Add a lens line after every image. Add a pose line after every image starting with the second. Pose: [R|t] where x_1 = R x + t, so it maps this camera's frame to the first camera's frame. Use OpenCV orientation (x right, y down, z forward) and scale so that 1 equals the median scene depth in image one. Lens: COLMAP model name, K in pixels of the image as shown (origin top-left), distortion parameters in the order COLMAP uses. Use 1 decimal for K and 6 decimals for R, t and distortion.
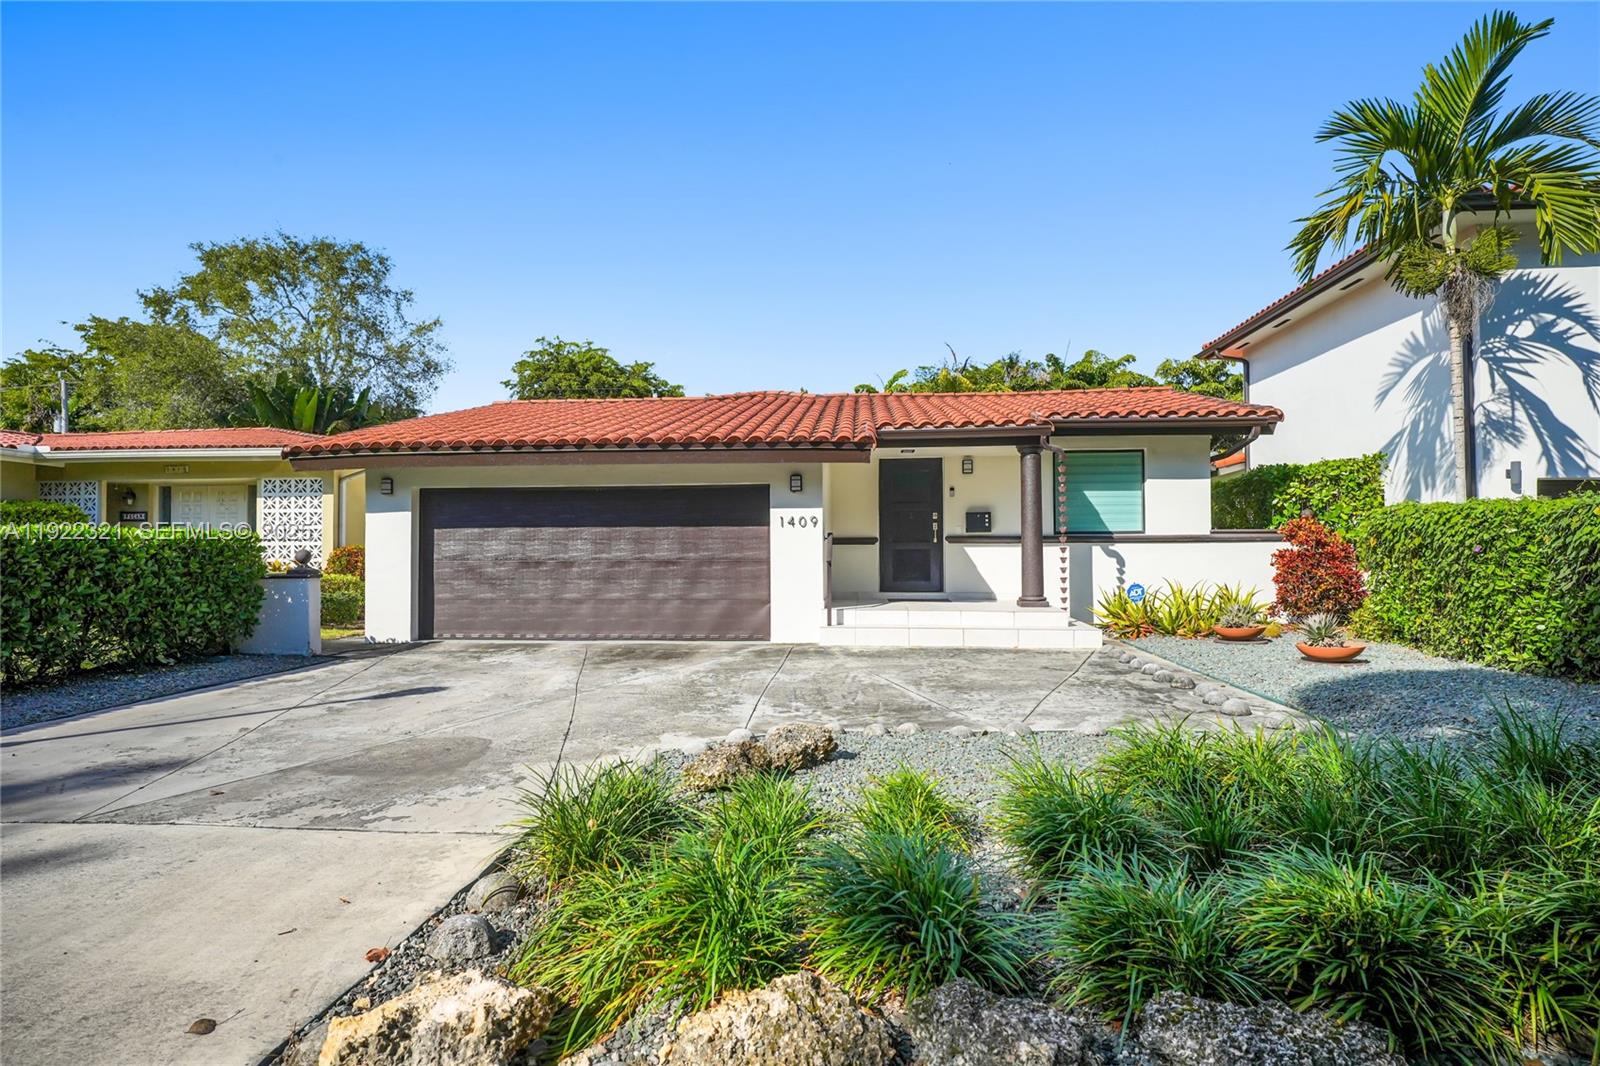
lens RADIAL K [[867.7, 0, 792.5], [0, 867.7, 538.2], [0, 0, 1]] dist [-0.003231, 0.002903]
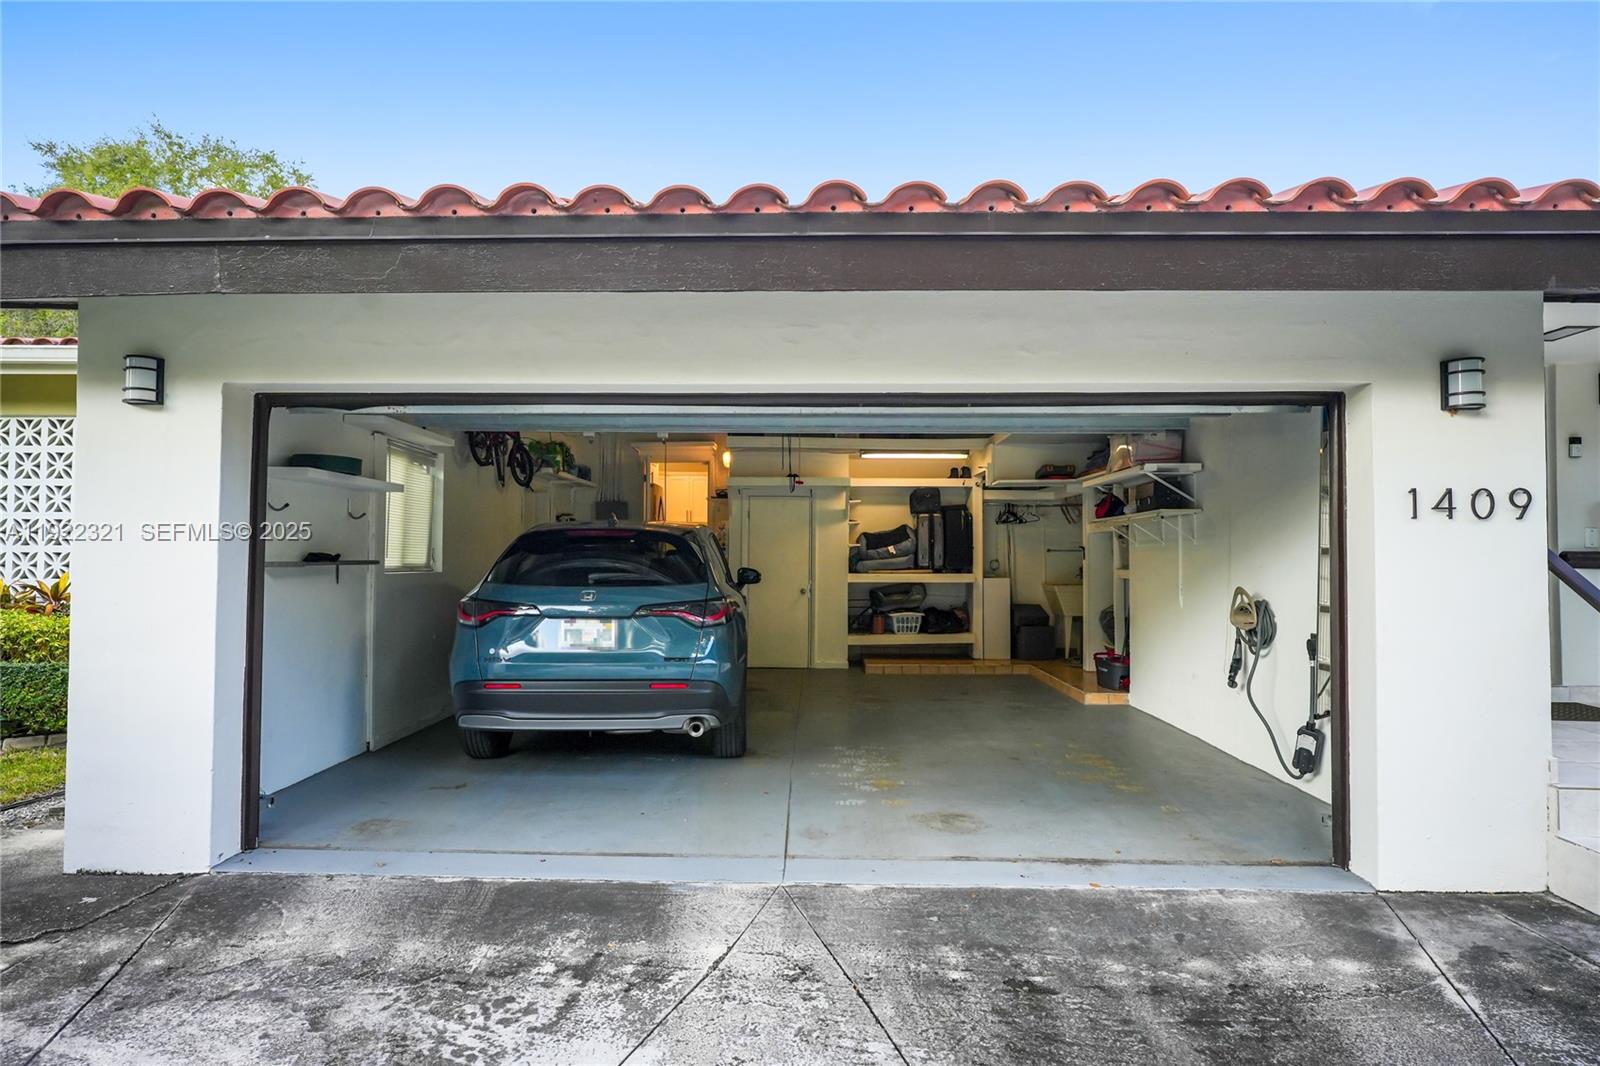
lens RADIAL K [[862.7, 0, 785.5], [0, 862.7, 535.4], [0, 0, 1]] dist [-0.001486, 0.000756]
pose [[0.998562, 0.011155, 0.052429, -0.242320], [-0.010655, 0.999895, -0.009809, -0.001480], [-0.052533, 0.009236, 0.998576, 0.657690]]
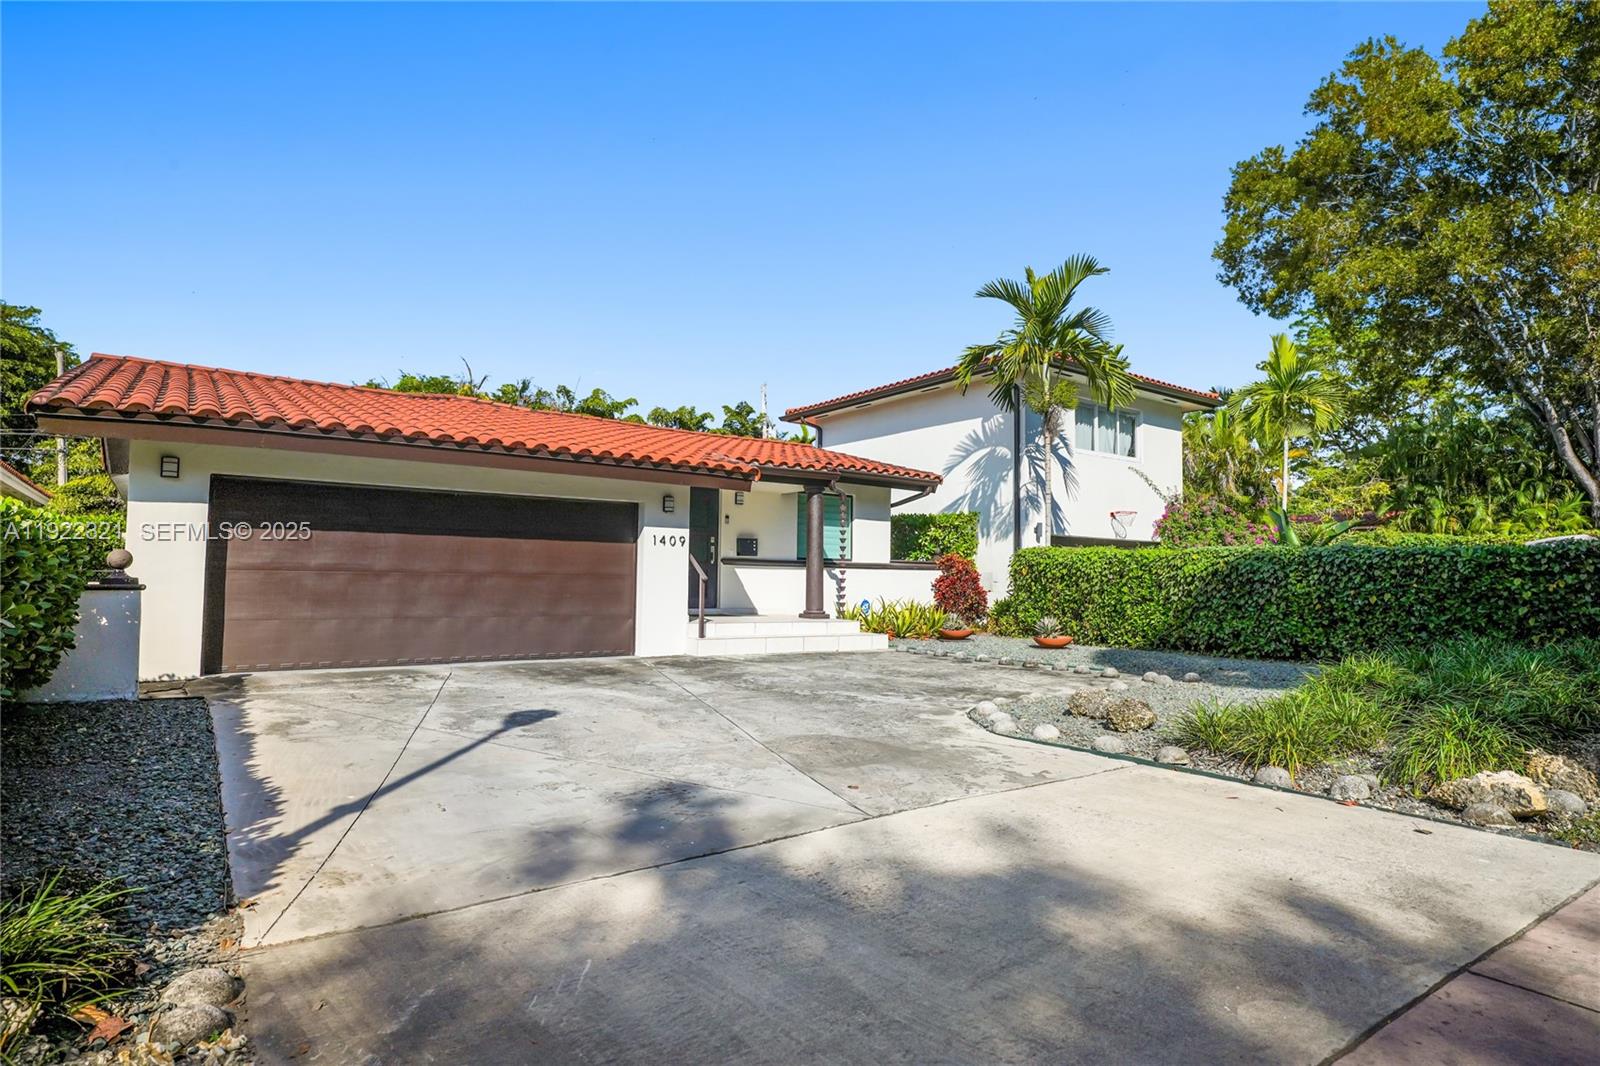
lens RADIAL K [[867.7, 0, 793.2], [0, 867.7, 533.4], [0, 0, 1]] dist [-0.003231, 0.002903]
pose [[0.756001, 0.050621, 0.652610, -0.535728], [-0.029211, 0.998621, -0.043621, 0.013300], [-0.653918, 0.013915, 0.756437, 0.093925]]
